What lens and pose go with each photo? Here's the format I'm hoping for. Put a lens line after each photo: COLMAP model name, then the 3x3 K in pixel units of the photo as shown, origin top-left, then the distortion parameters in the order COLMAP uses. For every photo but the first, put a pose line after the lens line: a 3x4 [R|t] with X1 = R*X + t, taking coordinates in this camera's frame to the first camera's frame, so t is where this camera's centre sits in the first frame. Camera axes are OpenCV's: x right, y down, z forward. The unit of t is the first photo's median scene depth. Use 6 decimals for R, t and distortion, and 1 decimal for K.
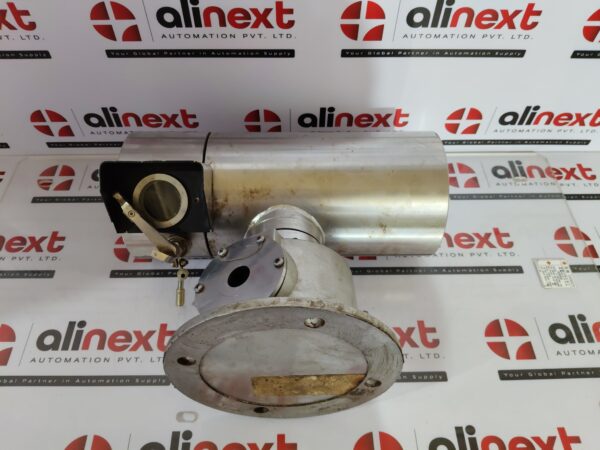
lens RADIAL K [[467.2, 0, 301.5], [0, 467.2, 227.8], [0, 0, 1]] dist [0.032729, -0.096704]
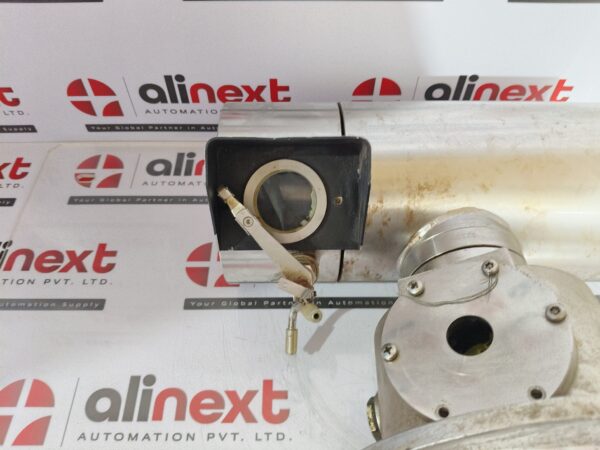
lens RADIAL K [[467.2, 0, 301.5], [0, 467.2, 227.8], [0, 0, 1]] dist [0.032729, -0.096704]
pose [[0.999962, 0.002157, -0.008459, -0.219373], [-0.002186, 0.999992, -0.003492, -0.015547], [0.008452, 0.003510, 0.999958, 0.283645]]
